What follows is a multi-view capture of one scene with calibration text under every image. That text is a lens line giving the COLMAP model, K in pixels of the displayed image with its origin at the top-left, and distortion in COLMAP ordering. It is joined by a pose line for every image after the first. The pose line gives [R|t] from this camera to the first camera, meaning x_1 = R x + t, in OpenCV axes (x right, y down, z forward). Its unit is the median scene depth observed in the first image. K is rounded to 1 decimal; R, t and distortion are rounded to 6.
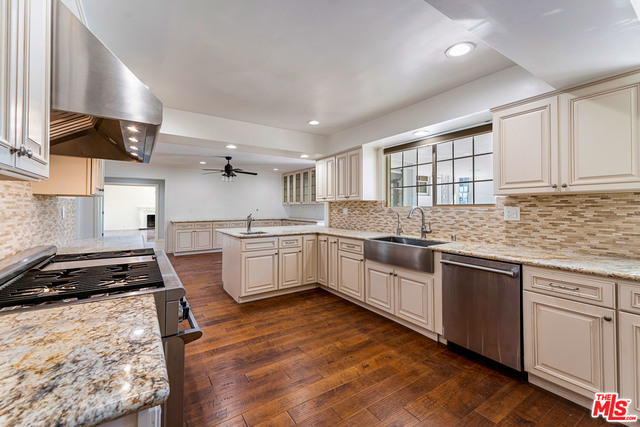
lens RADIAL K [[261.0, 0, 321.6], [0, 261.0, 206.6], [0, 0, 1]] dist [0.011355, -0.000052]
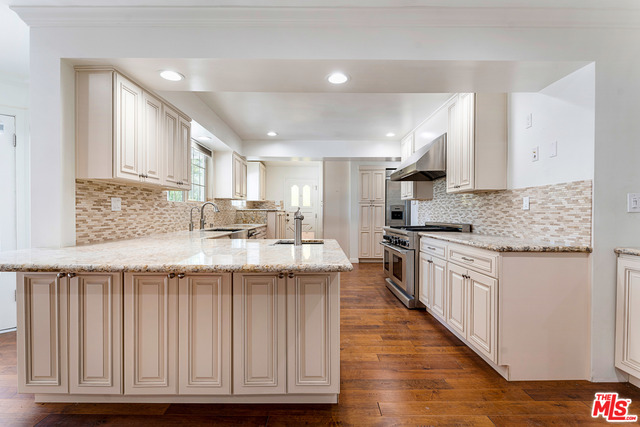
lens RADIAL K [[301.5, 0, 318.7], [0, 301.5, 216.8], [0, 0, 1]] dist [-0.002907, -0.000831]
pose [[-0.822309, -0.010272, 0.568949, -0.571667], [-0.005898, 0.999937, 0.009528, 0.035504], [-0.569011, 0.004479, -0.822318, 1.310579]]
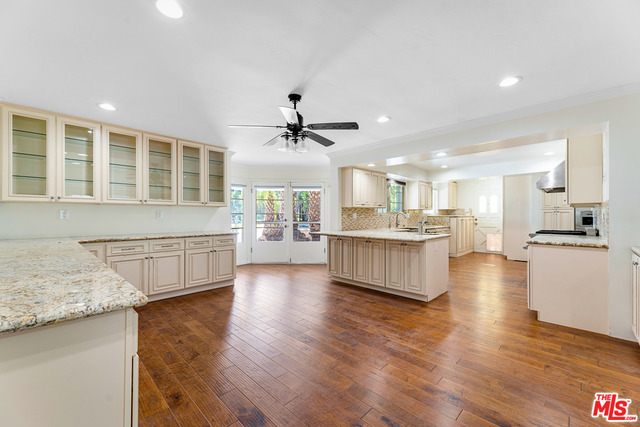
lens RADIAL K [[261.0, 0, 320.9], [0, 261.0, 216.5], [0, 0, 1]] dist [0.011355, -0.000052]
pose [[-0.185492, -0.002713, 0.982642, -1.140255], [-0.004494, 0.999988, 0.001912, 0.020882], [-0.982636, -0.004061, -0.185502, 1.453309]]
